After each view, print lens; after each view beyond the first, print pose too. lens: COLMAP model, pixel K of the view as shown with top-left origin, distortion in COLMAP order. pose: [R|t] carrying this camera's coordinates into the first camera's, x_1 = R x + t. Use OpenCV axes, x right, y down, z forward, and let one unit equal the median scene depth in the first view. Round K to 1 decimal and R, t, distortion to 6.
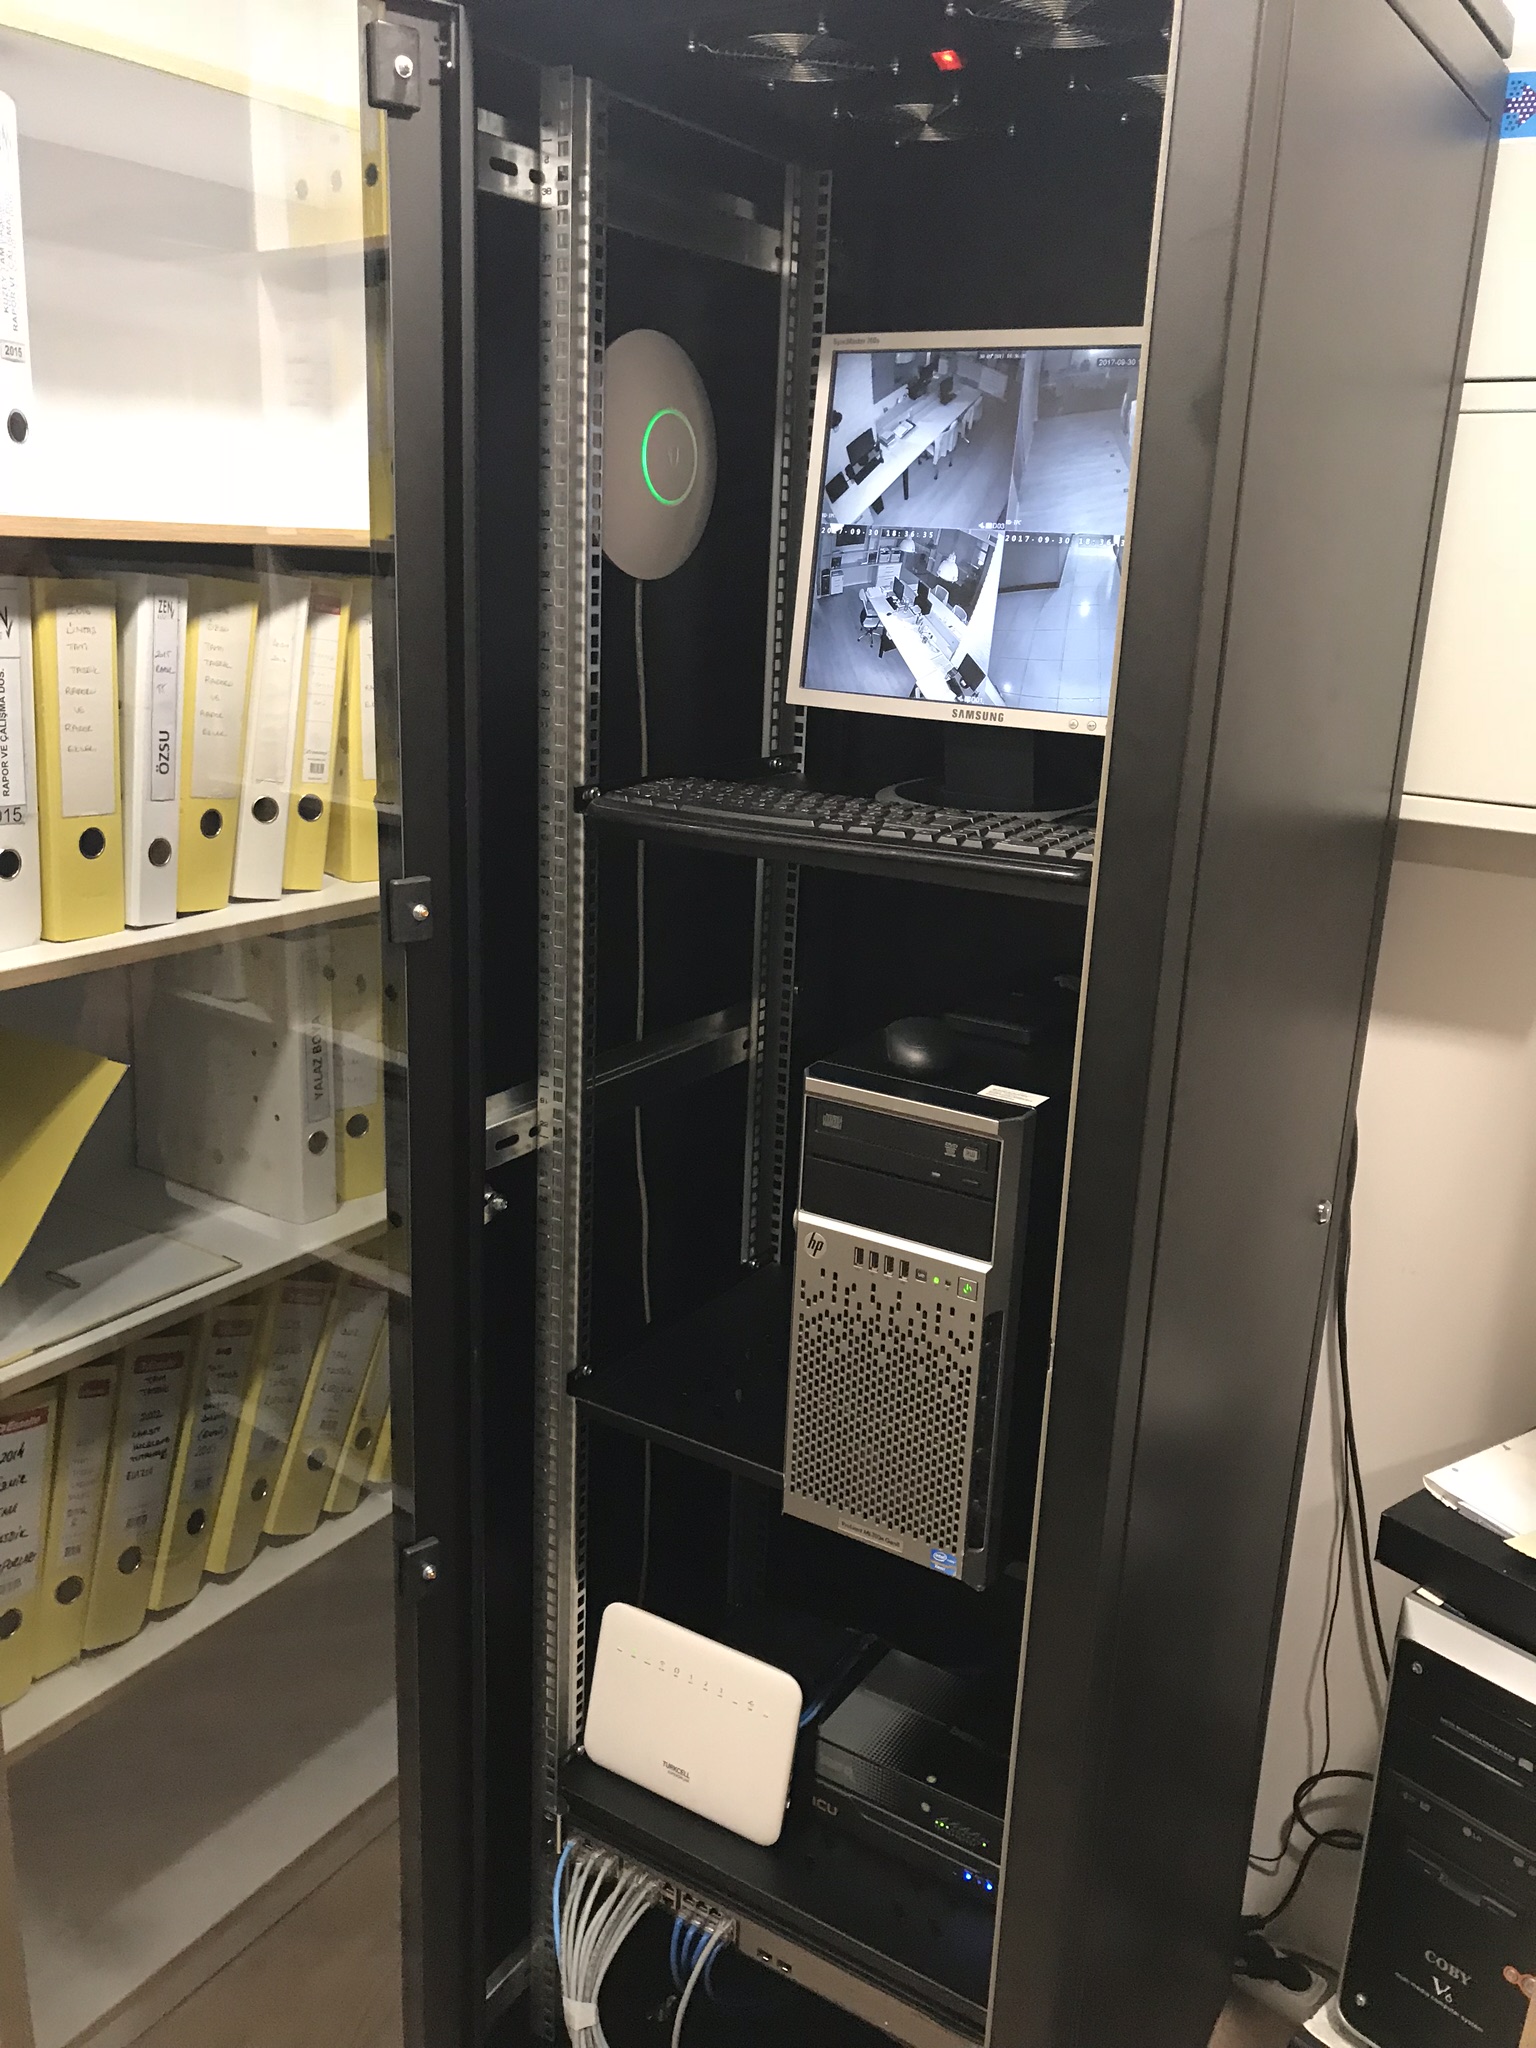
lens RADIAL K [[1677.4, 0, 843.7], [0, 1677.4, 1024.0], [0, 0, 1]] dist [-0.043090, 0.062216]
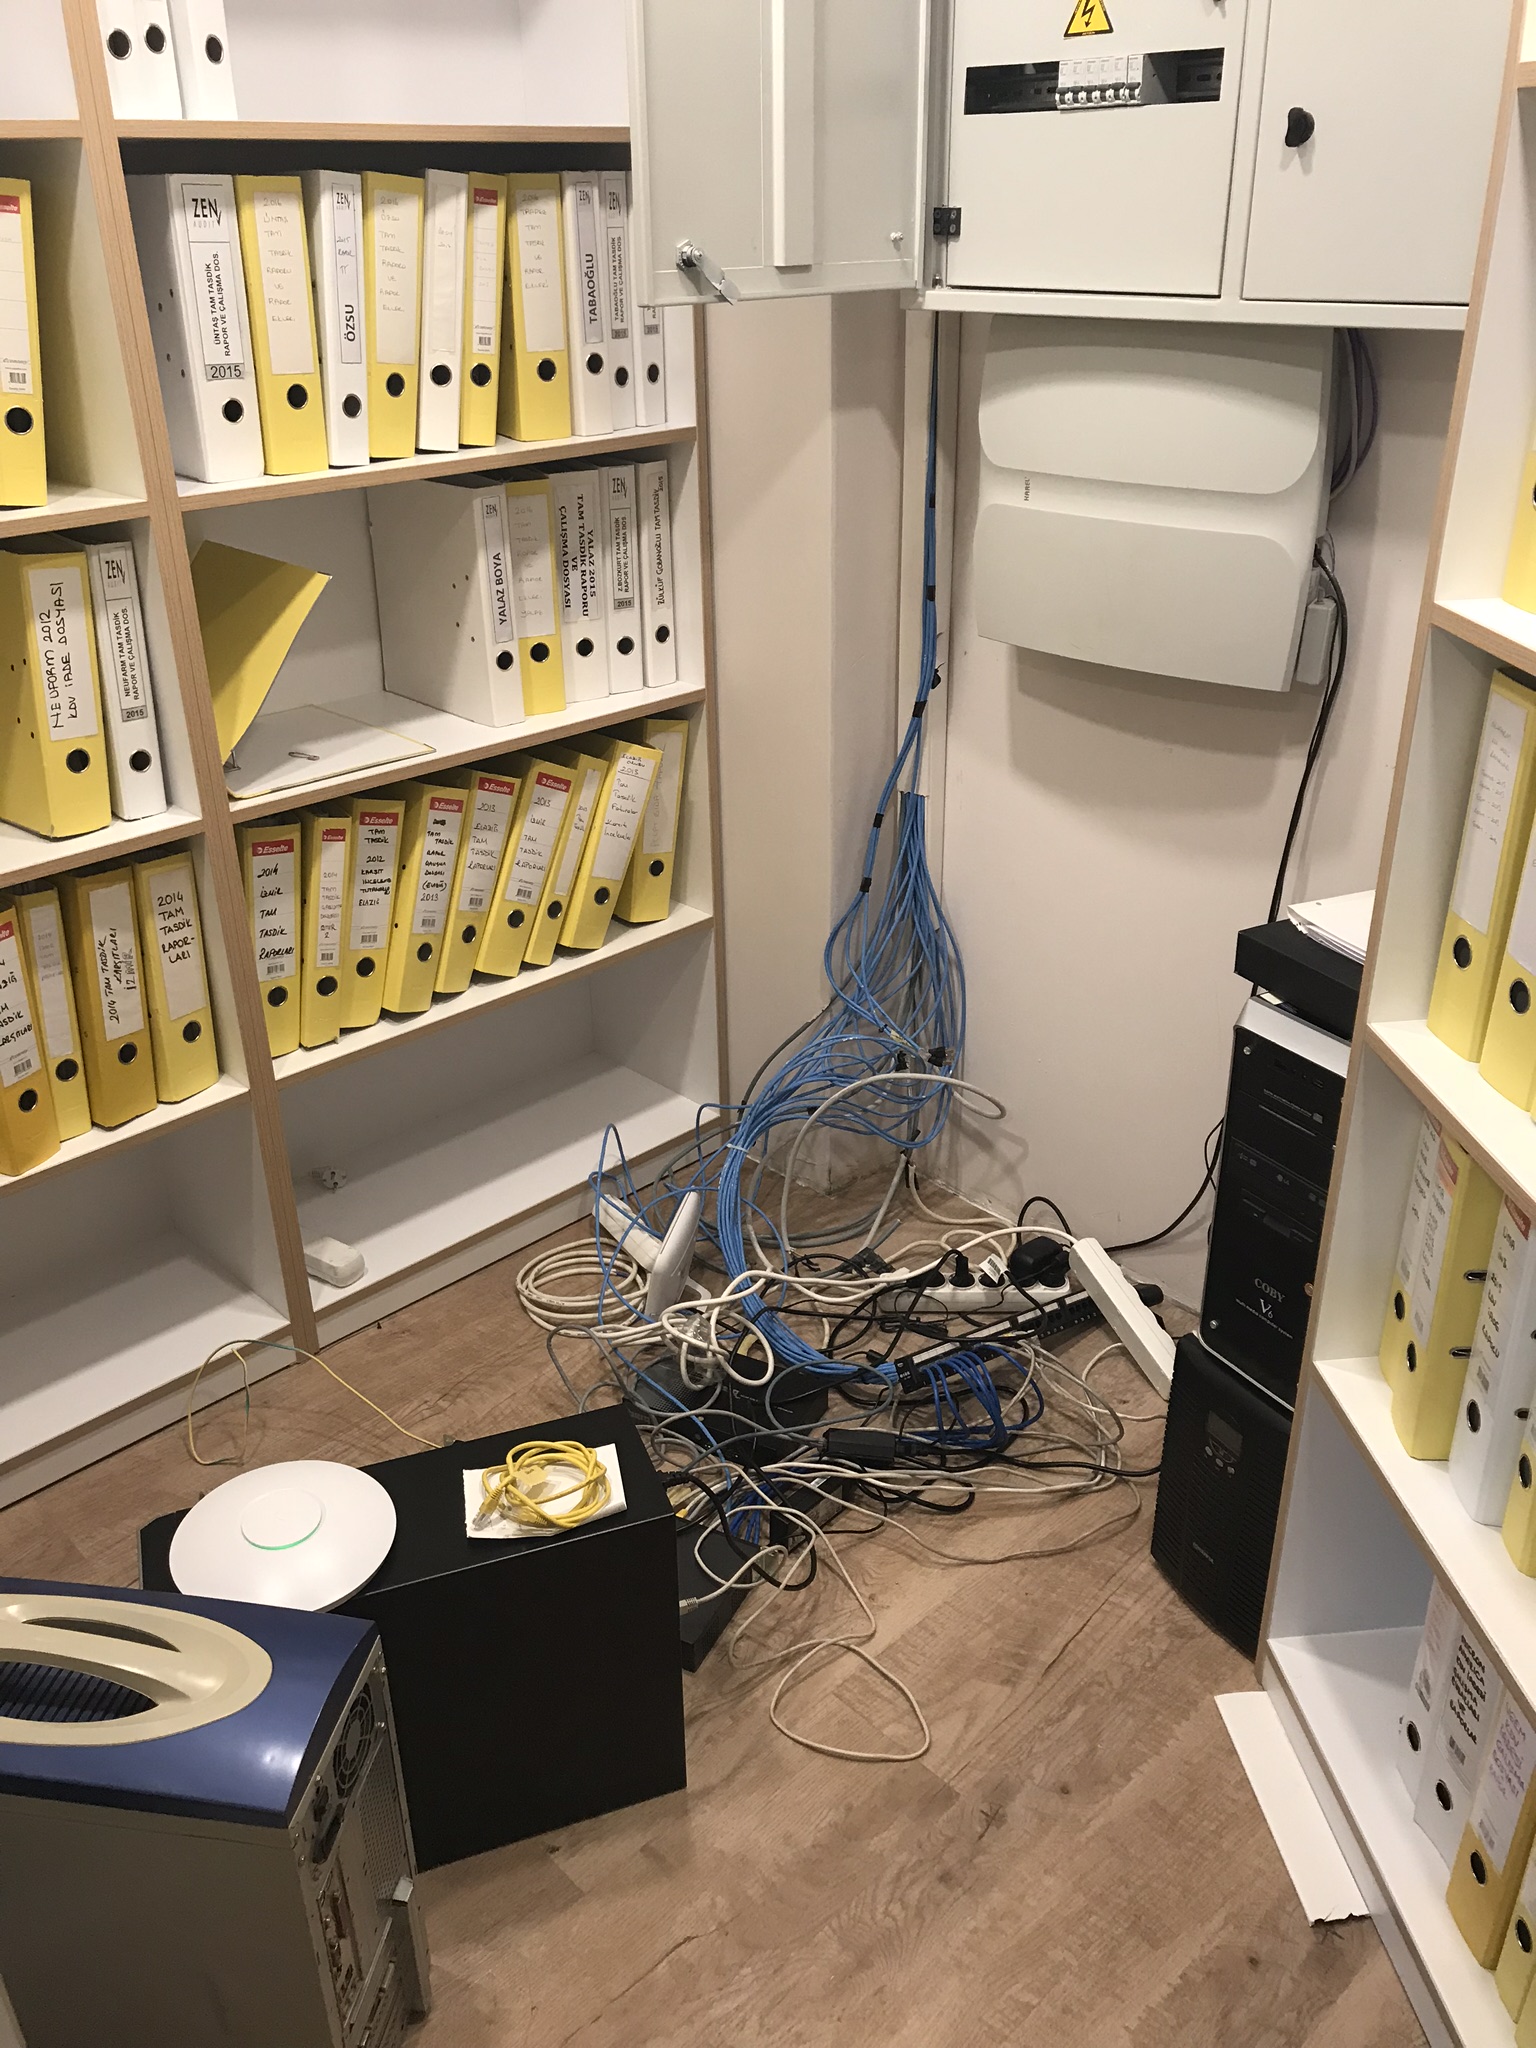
lens RADIAL K [[1677.4, 0, 843.7], [0, 1677.4, 1024.0], [0, 0, 1]] dist [-0.043090, 0.062216]
pose [[0.970257, 0.061951, -0.234017, 0.315116], [-0.017058, 0.981793, 0.189184, 0.126197], [0.241476, -0.179565, 0.953649, -0.238642]]
